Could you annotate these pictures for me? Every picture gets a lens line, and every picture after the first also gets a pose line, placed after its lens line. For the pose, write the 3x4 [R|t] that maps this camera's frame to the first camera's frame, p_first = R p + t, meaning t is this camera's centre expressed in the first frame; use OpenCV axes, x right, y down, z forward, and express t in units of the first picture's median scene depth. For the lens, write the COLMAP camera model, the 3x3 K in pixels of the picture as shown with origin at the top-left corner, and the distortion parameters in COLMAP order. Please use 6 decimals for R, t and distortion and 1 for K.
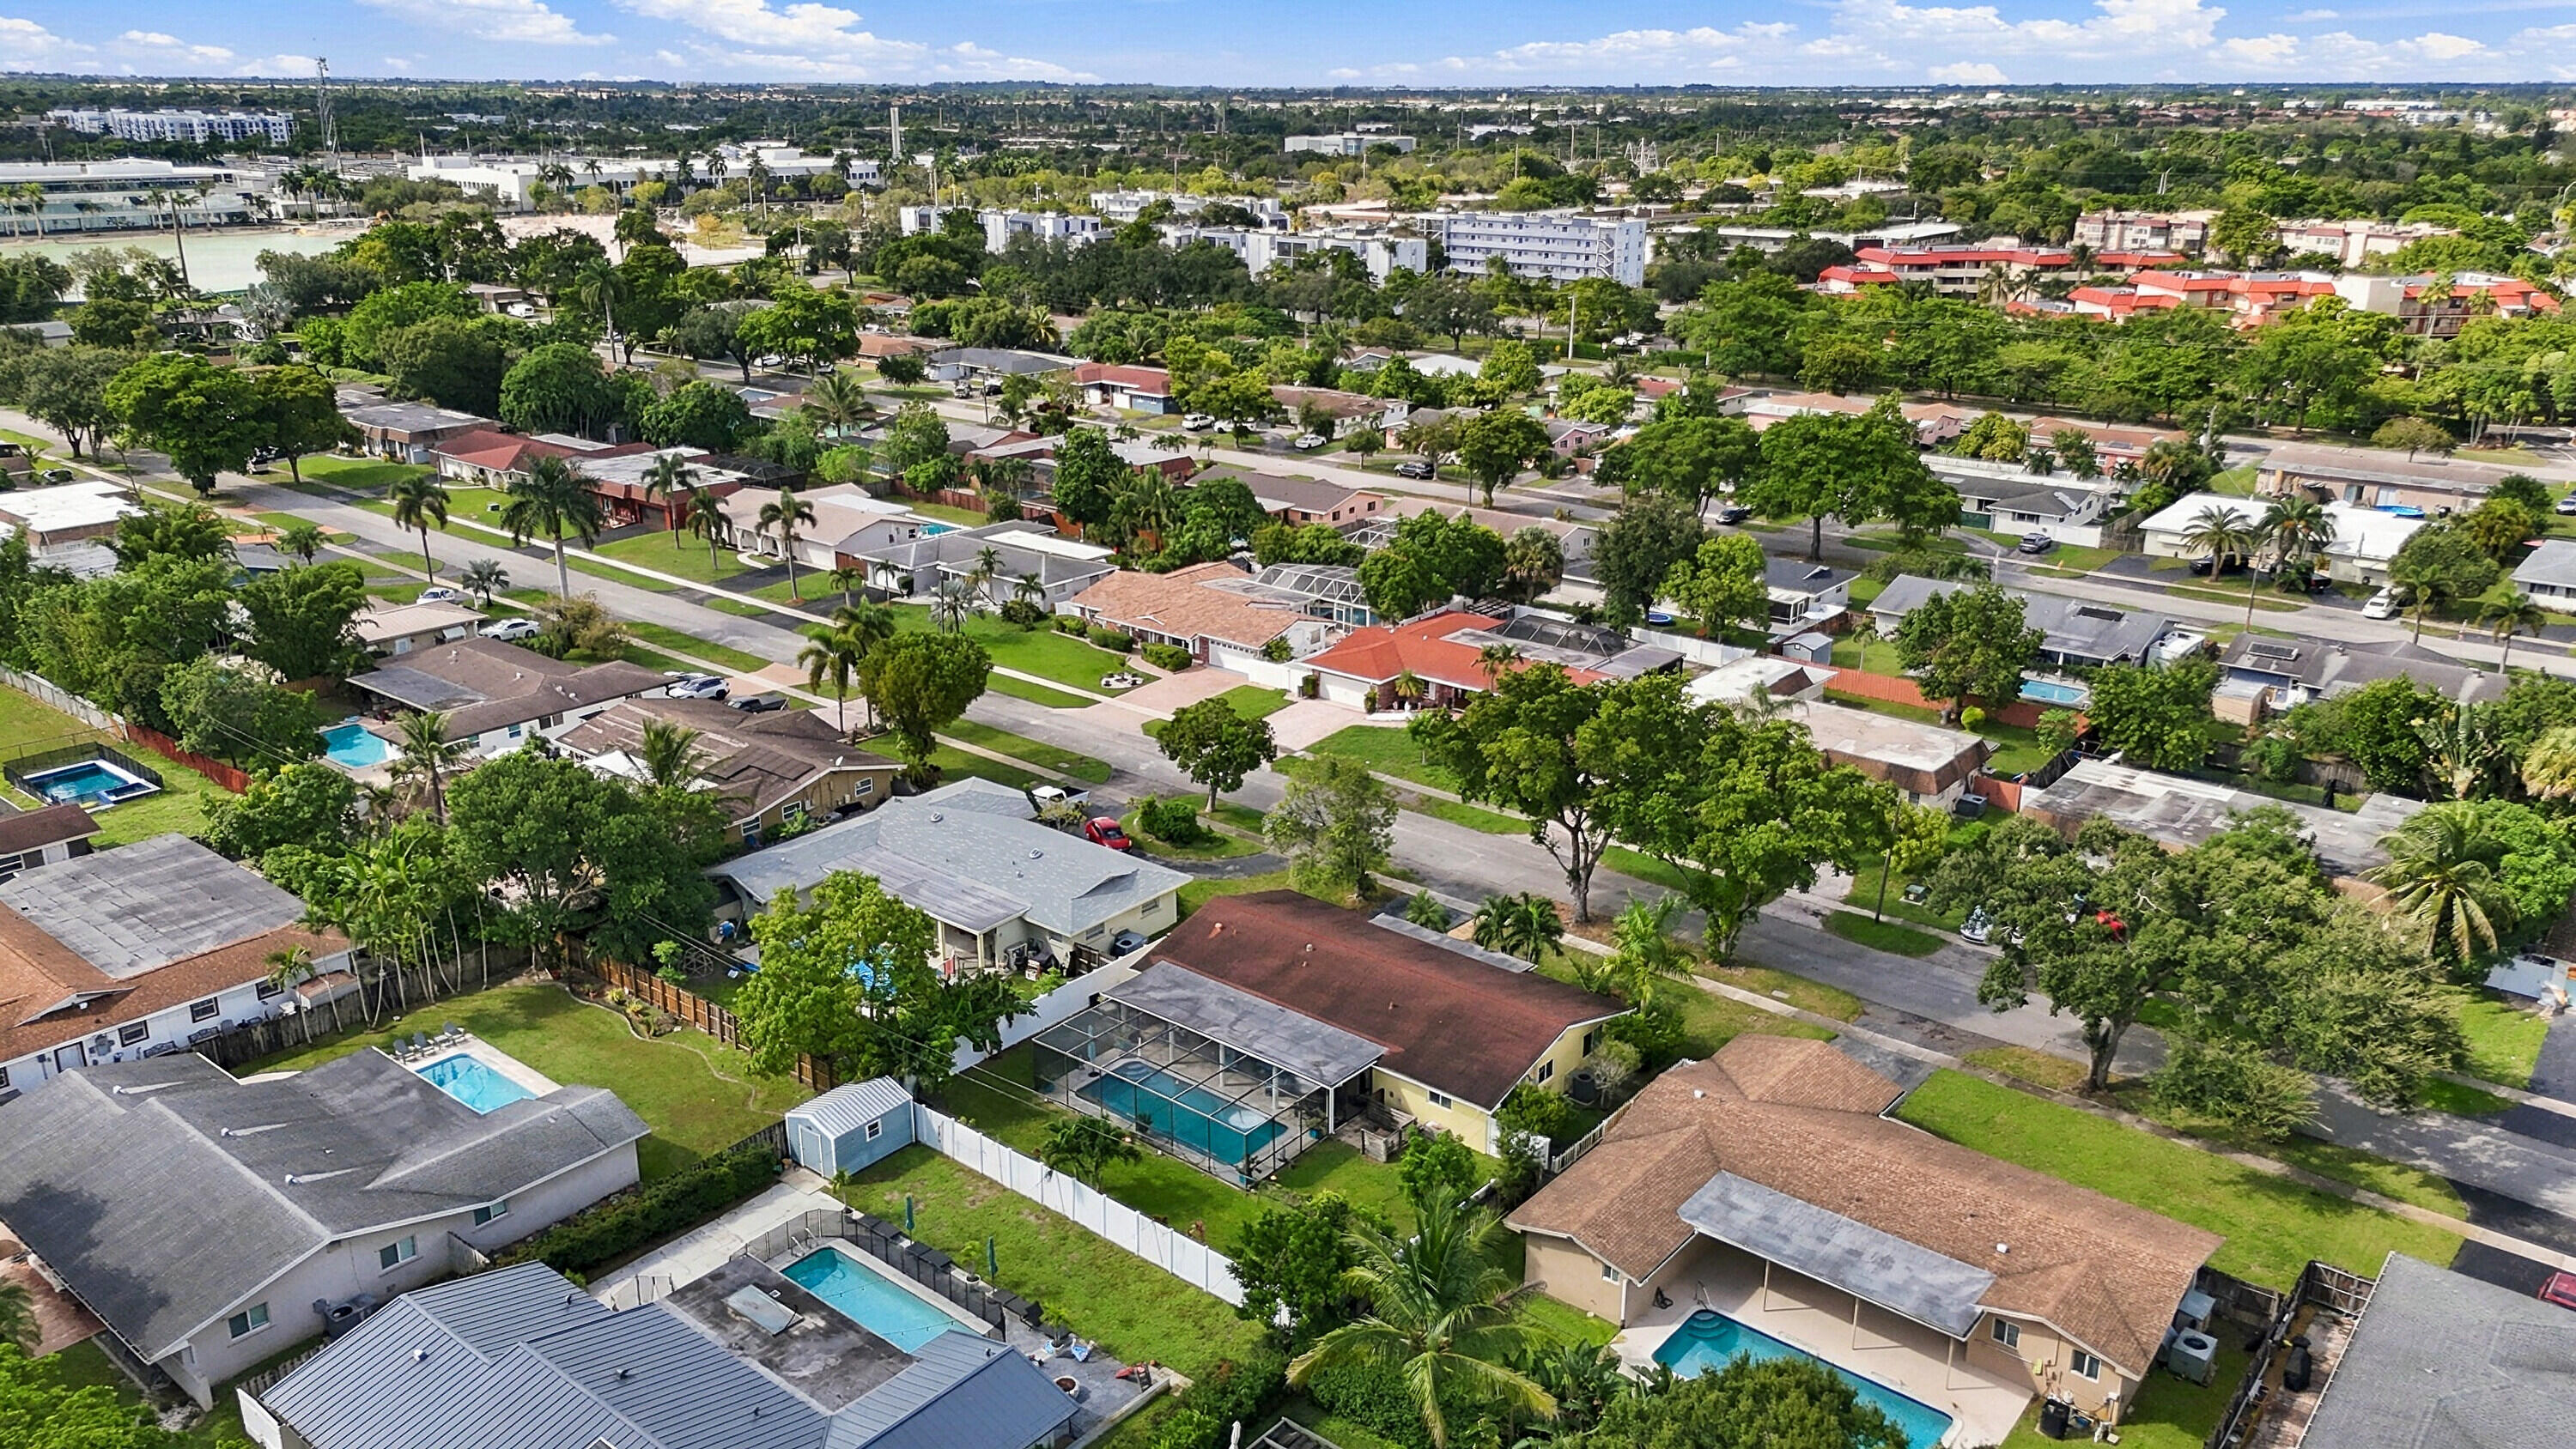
lens RADIAL K [[1881.7, 0, 1288.0], [0, 1881.7, 724.5], [0, 0, 1]] dist [0.078317, -0.085741]
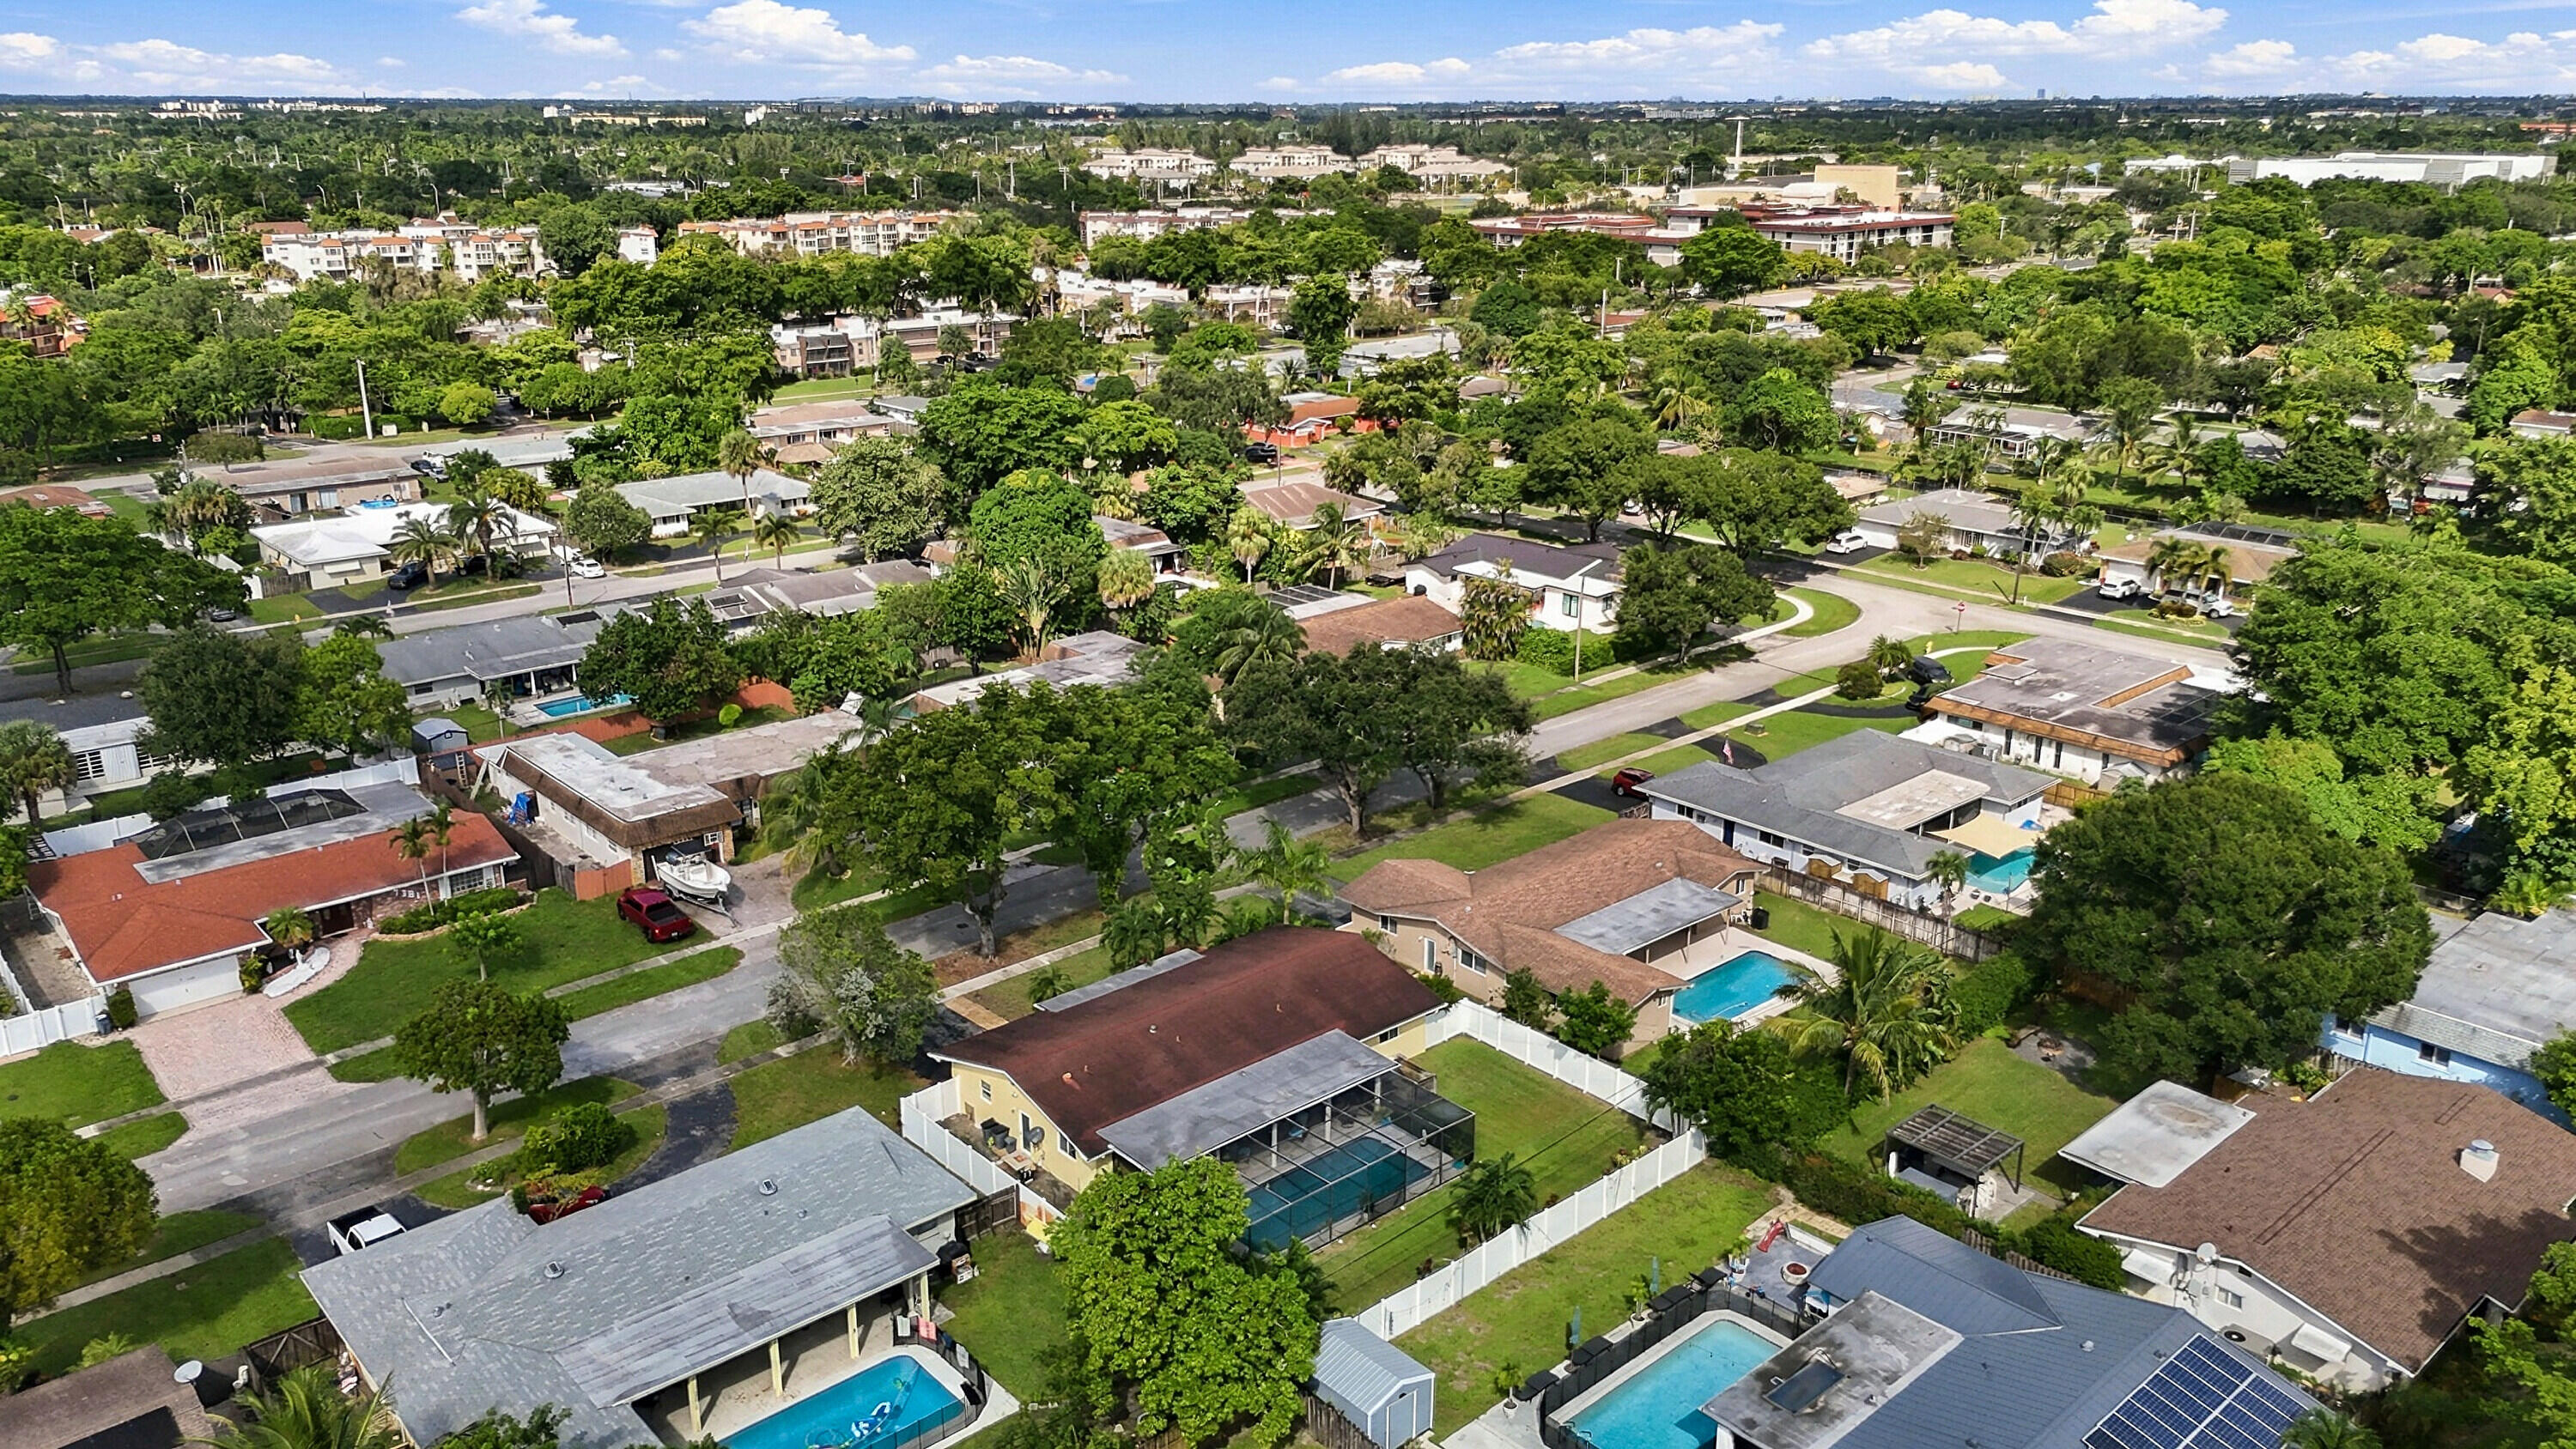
lens RADIAL K [[1881.7, 0, 1288.0], [0, 1881.7, 724.5], [0, 0, 1]] dist [0.078317, -0.085741]
pose [[0.146685, -0.310106, 0.939318, -0.452862], [0.315783, 0.914582, 0.252627, -0.130910], [-0.937424, 0.259564, 0.232081, 0.381858]]
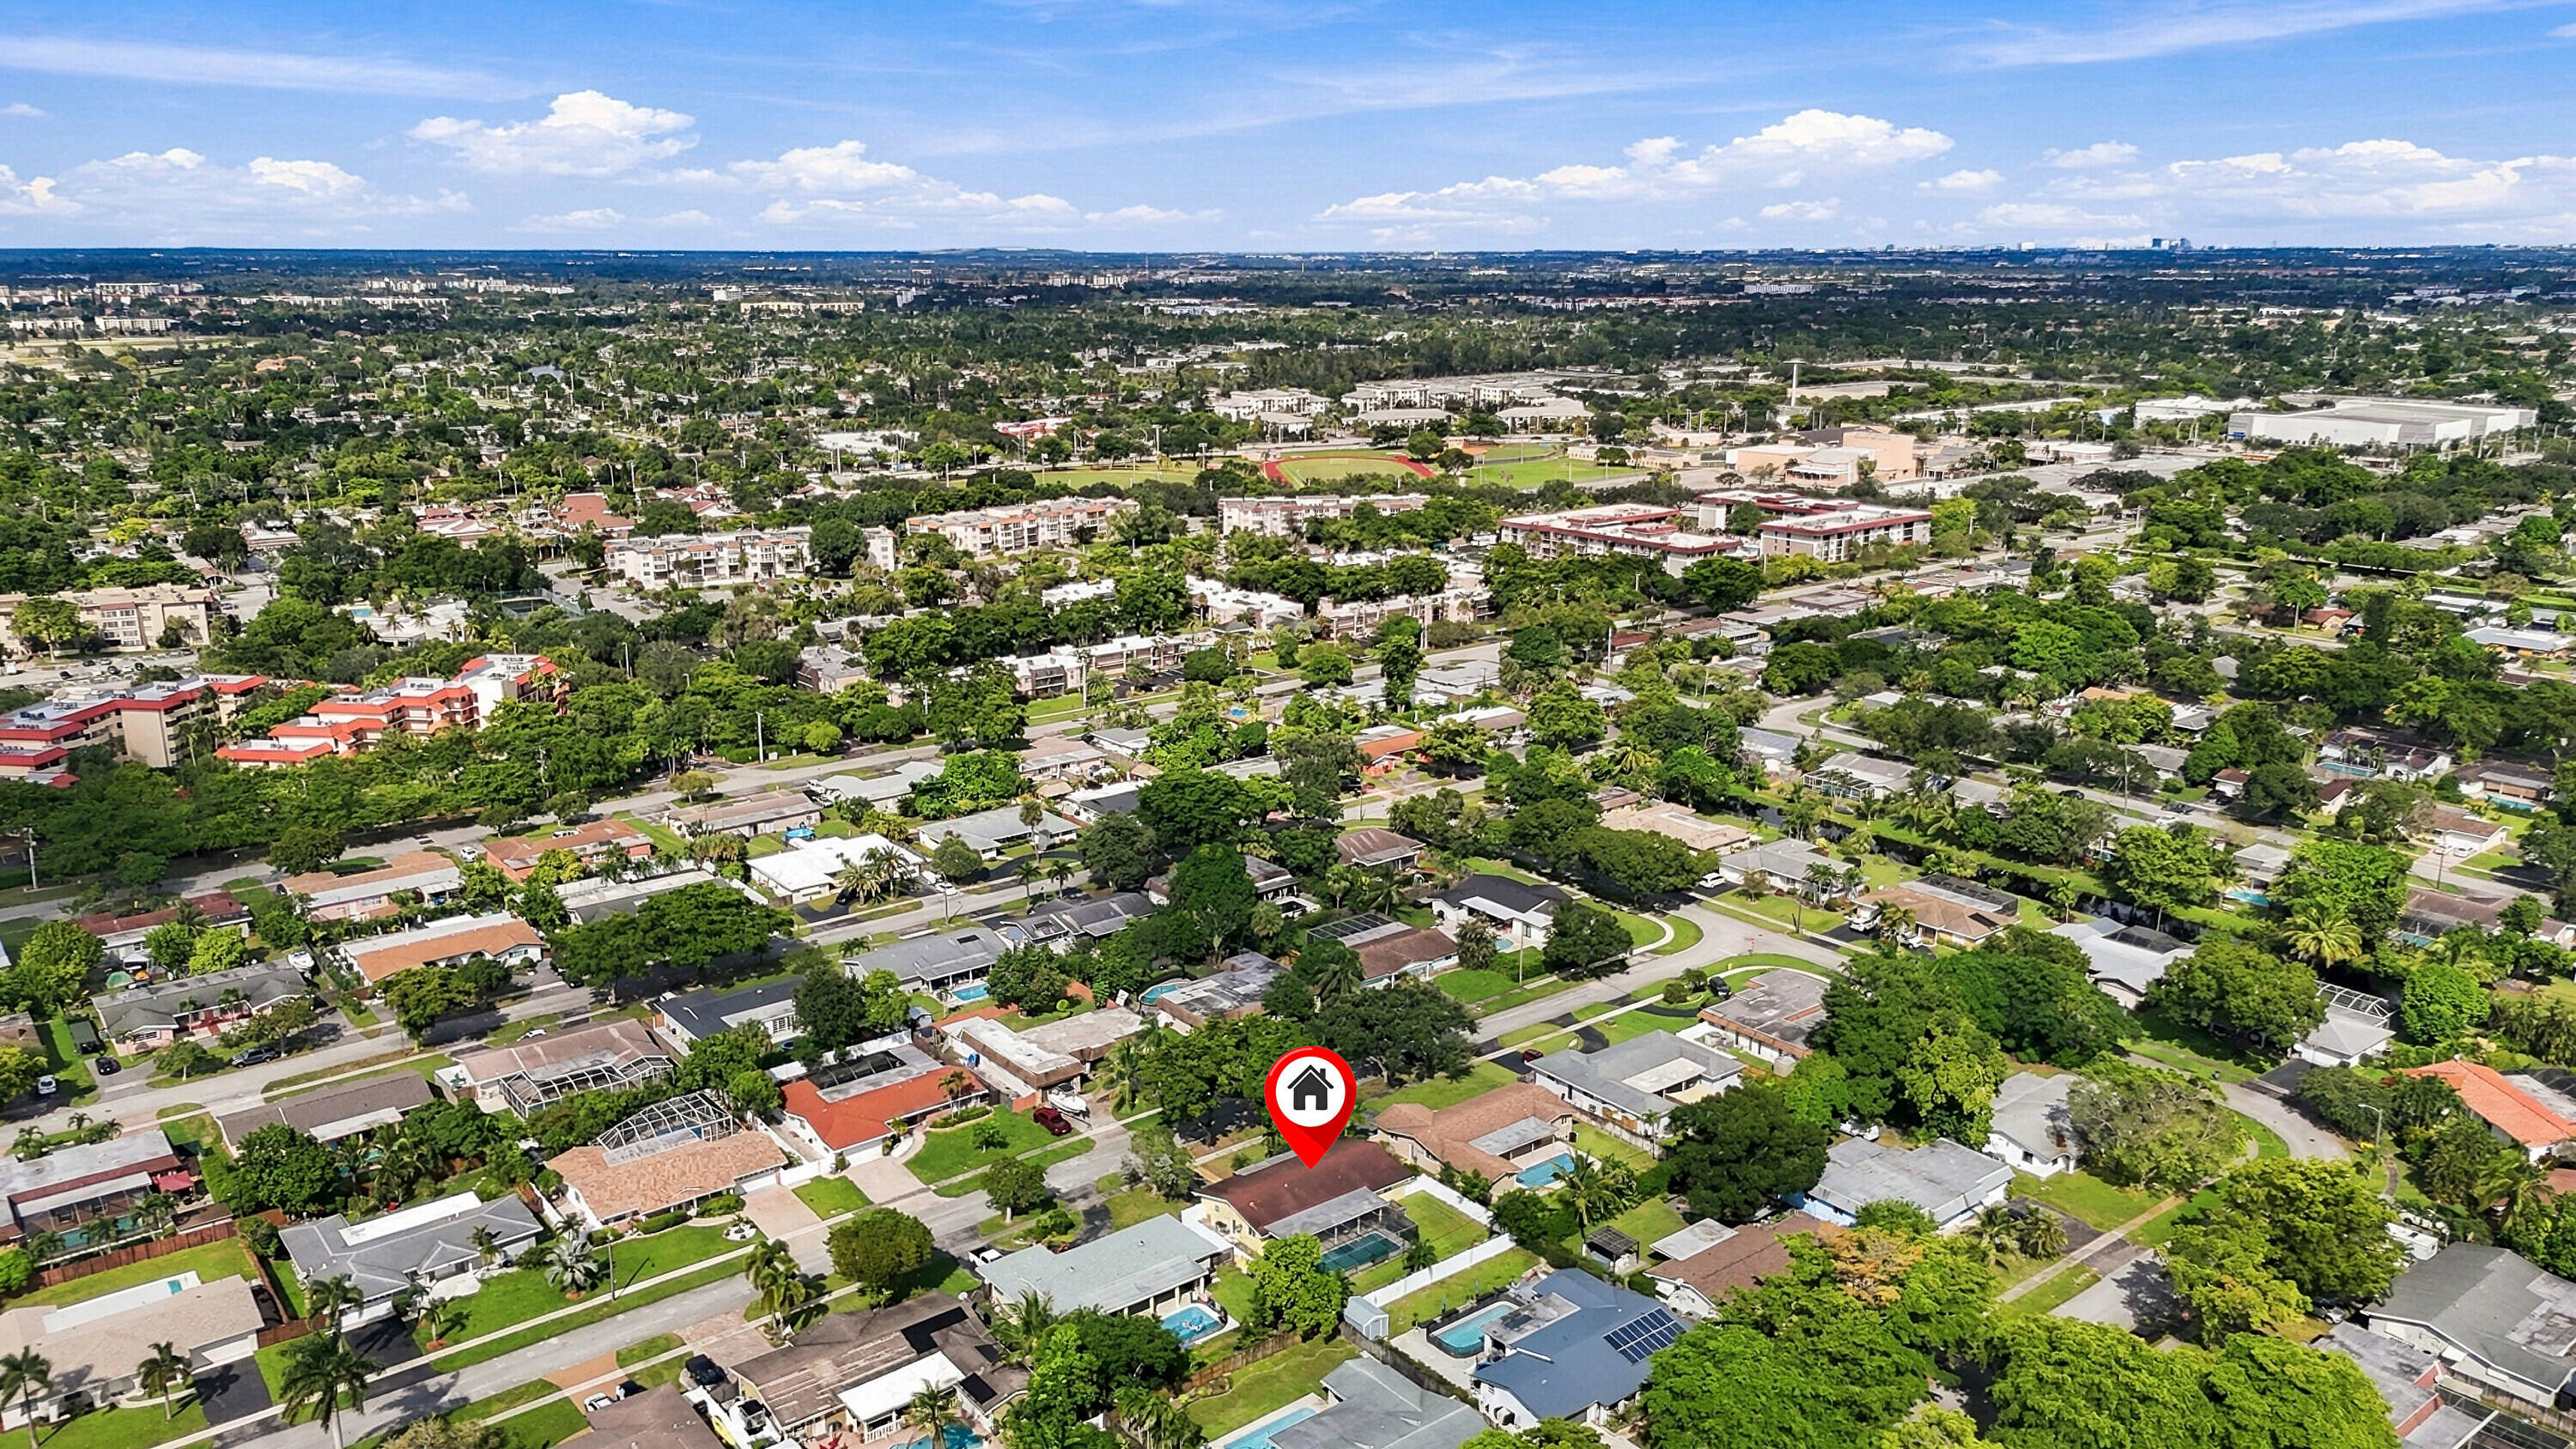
lens RADIAL K [[1874.5, 0, 1288.0], [0, 1874.5, 724.5], [0, 0, 1]] dist [0.157349, -0.431139]
pose [[0.204898, -0.241469, 0.948530, -1.101546], [0.313450, 0.934242, 0.170121, -0.428281], [-0.927236, 0.262460, 0.267113, 0.146848]]
